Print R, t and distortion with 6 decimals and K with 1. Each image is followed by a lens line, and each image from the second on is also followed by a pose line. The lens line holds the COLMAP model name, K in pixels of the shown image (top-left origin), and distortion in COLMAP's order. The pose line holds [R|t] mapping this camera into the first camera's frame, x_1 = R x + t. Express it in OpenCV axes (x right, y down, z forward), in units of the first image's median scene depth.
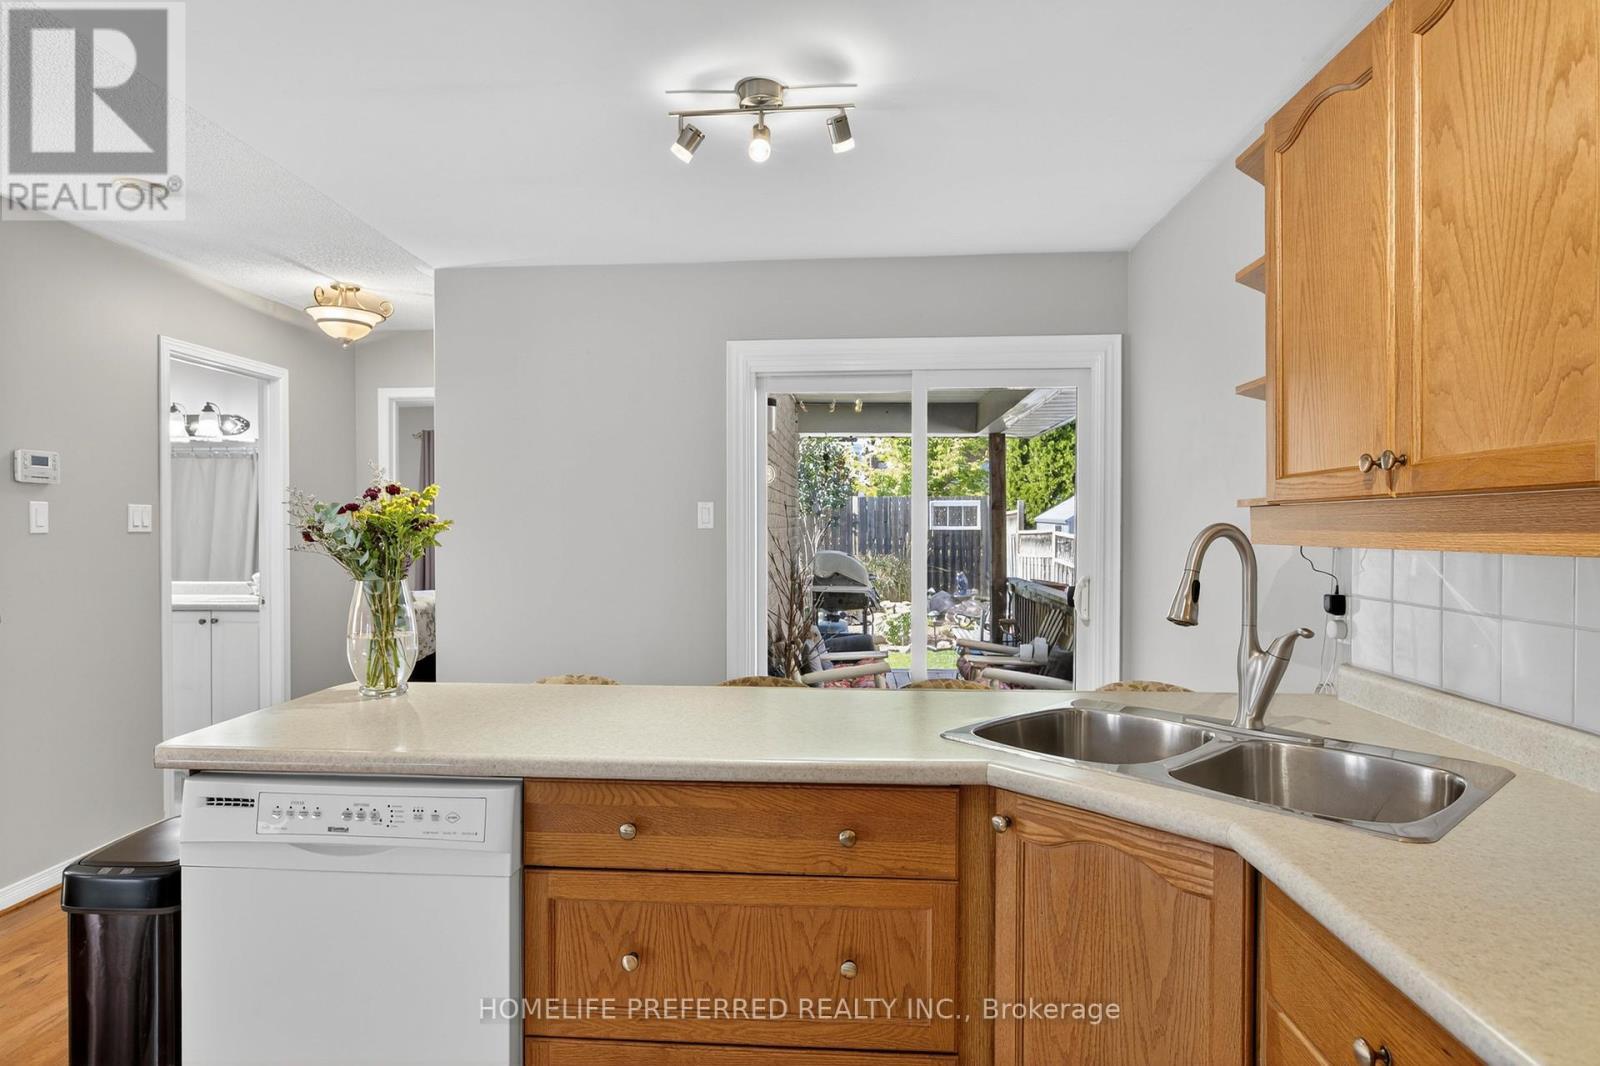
lens RADIAL K [[889.5, 0, 802.1], [0, 889.5, 533.0], [0, 0, 1]] dist [-0.011177, 0.005035]
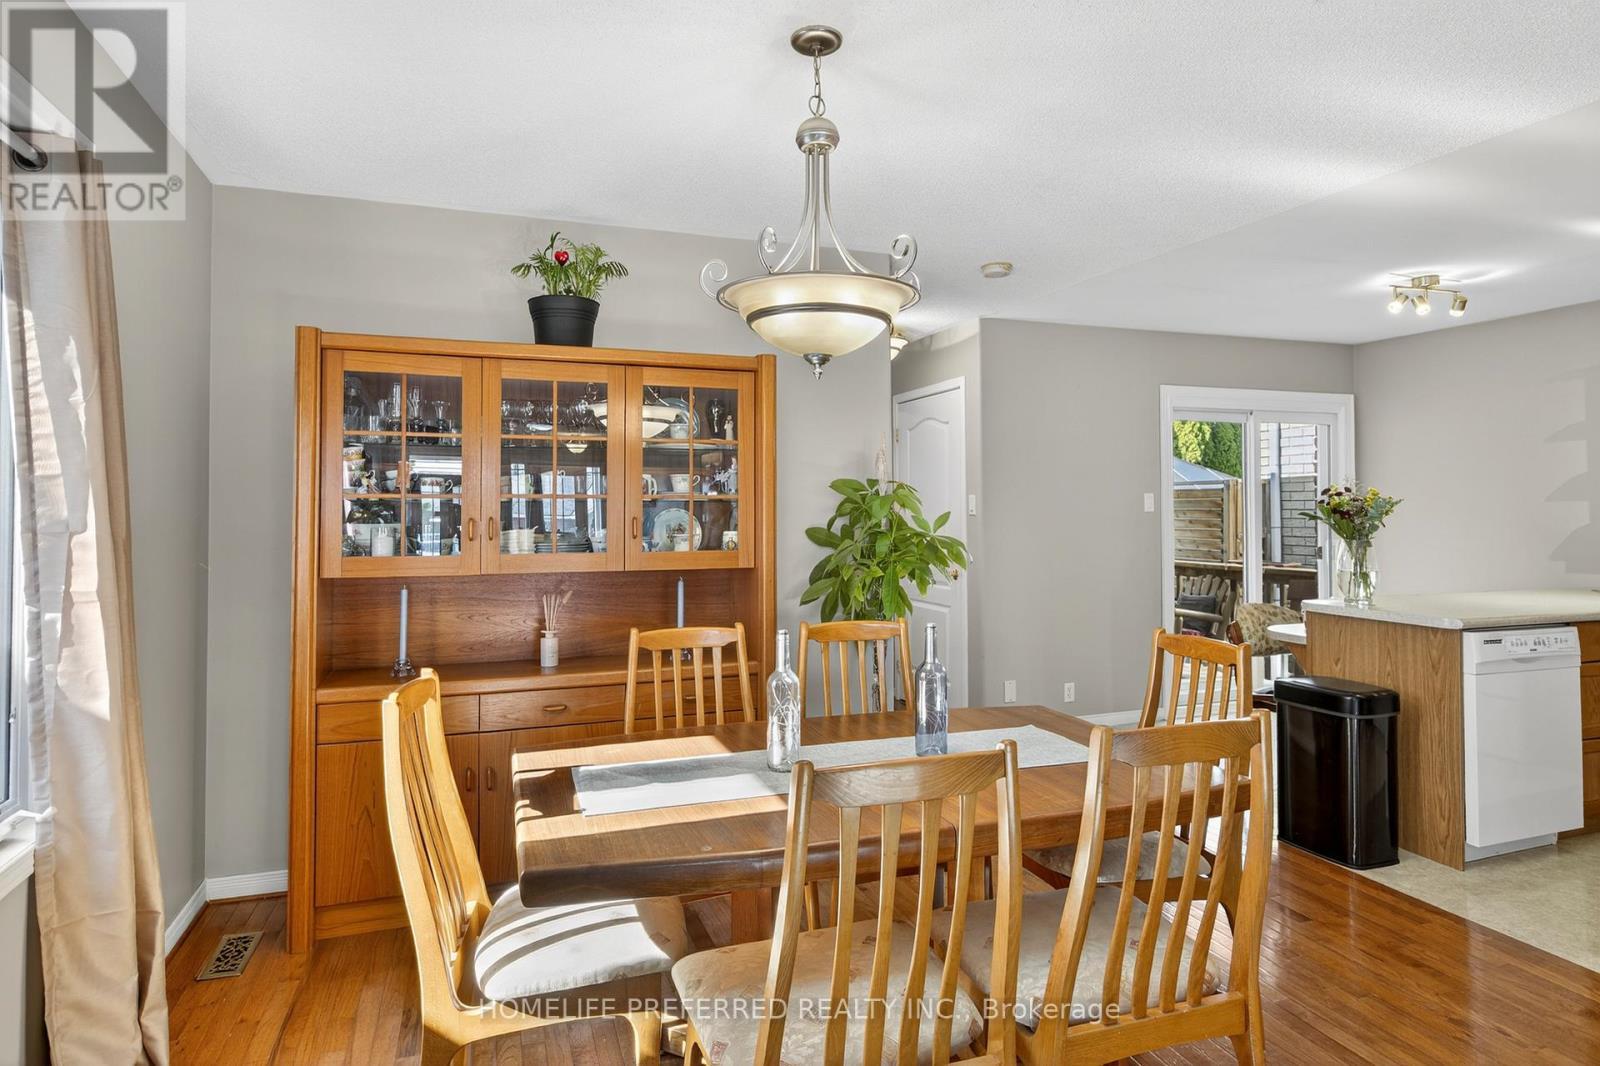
lens RADIAL K [[889.5, 0, 800.9], [0, 889.5, 494.7], [0, 0, 1]] dist [-0.011177, 0.005035]
pose [[0.918897, 0.003067, 0.394487, -2.714728], [0.007119, 0.999678, -0.024356, -0.004290], [-0.394434, 0.025189, 0.918579, -0.260020]]
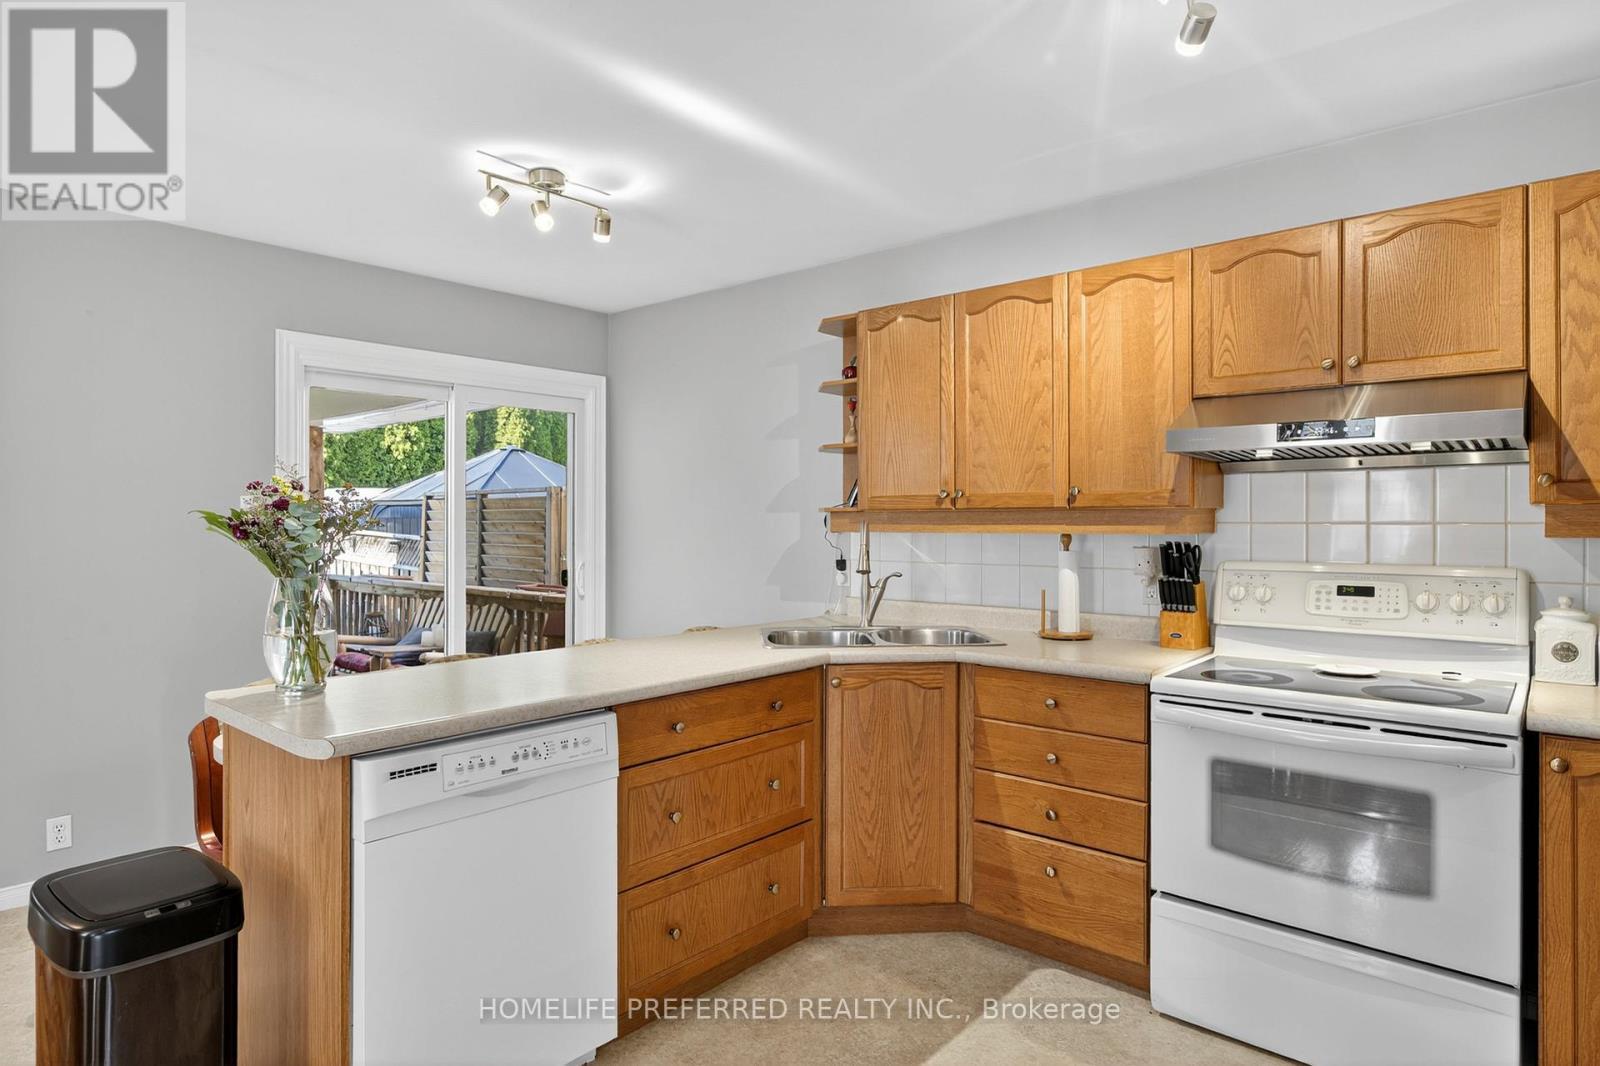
lens RADIAL K [[889.5, 0, 803.2], [0, 889.5, 527.6], [0, 0, 1]] dist [-0.011177, 0.005035]
pose [[0.601173, -0.005845, 0.799098, -1.130727], [0.006529, 0.999976, 0.002403, -0.002172], [-0.799092, 0.003773, 0.601197, -0.057804]]
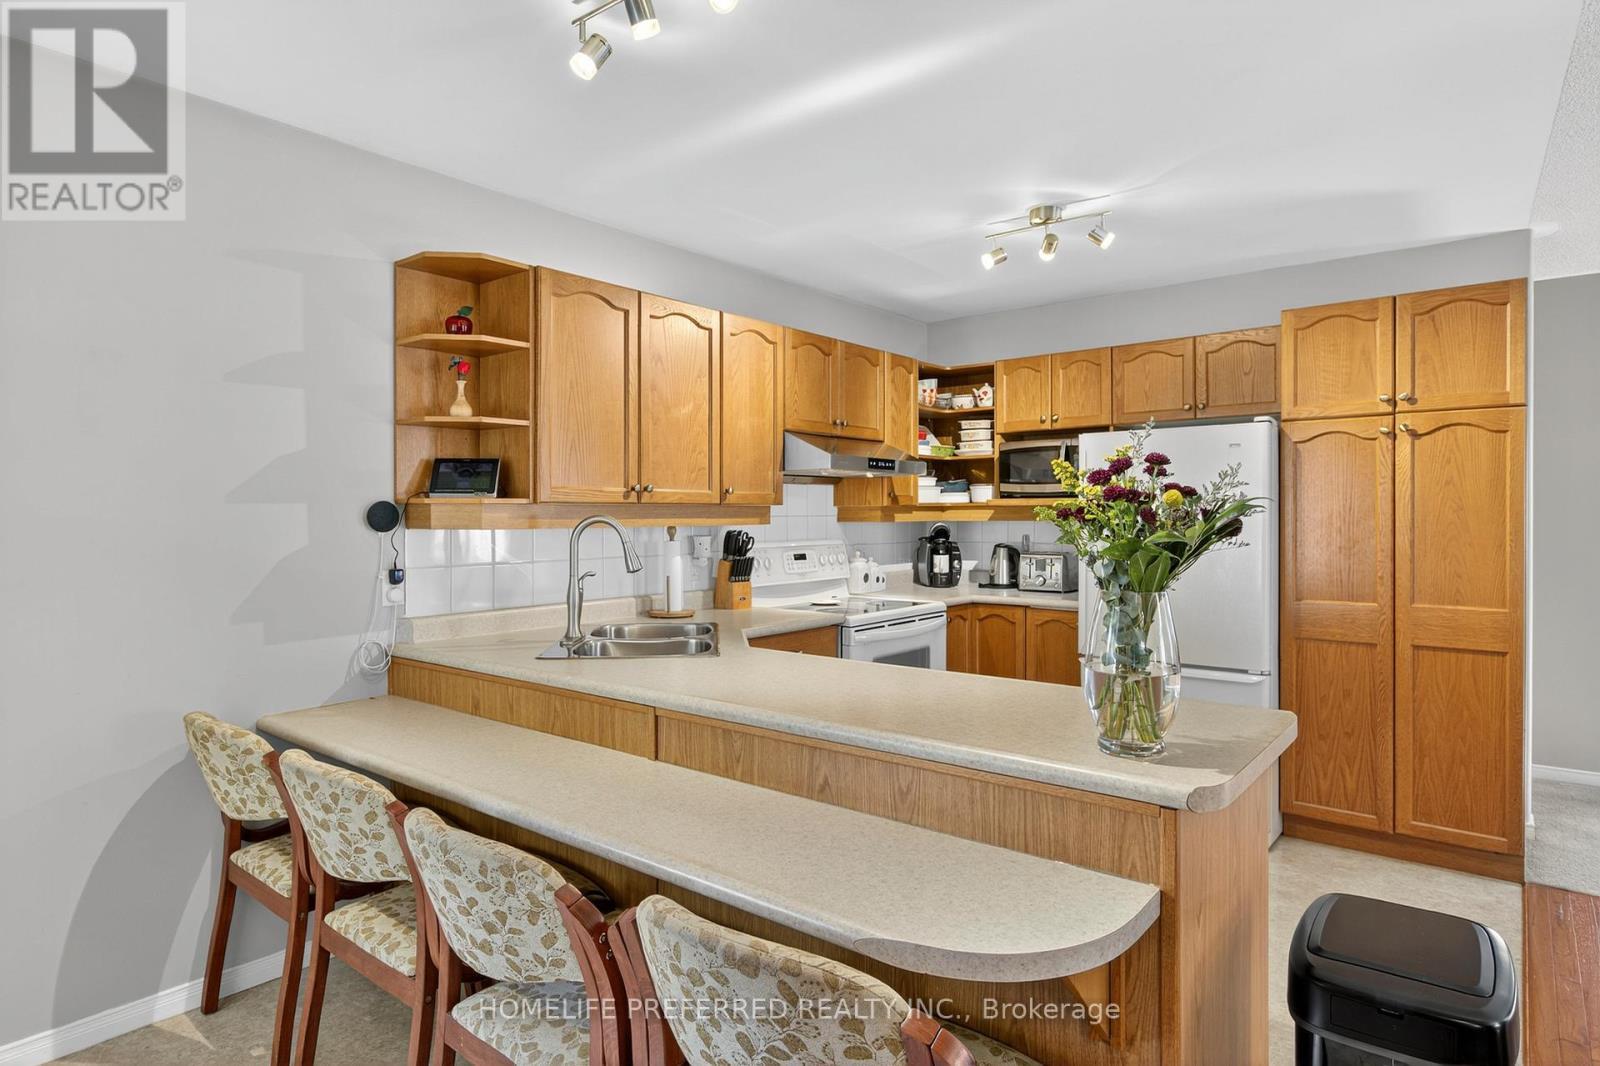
lens RADIAL K [[889.5, 0, 788.0], [0, 889.5, 522.1], [0, 0, 1]] dist [-0.011177, 0.005035]
pose [[-0.806822, -0.001571, 0.590793, -0.824727], [0.008793, 0.999854, 0.014667, -0.019288], [-0.590729, 0.017029, -0.806690, 2.130669]]
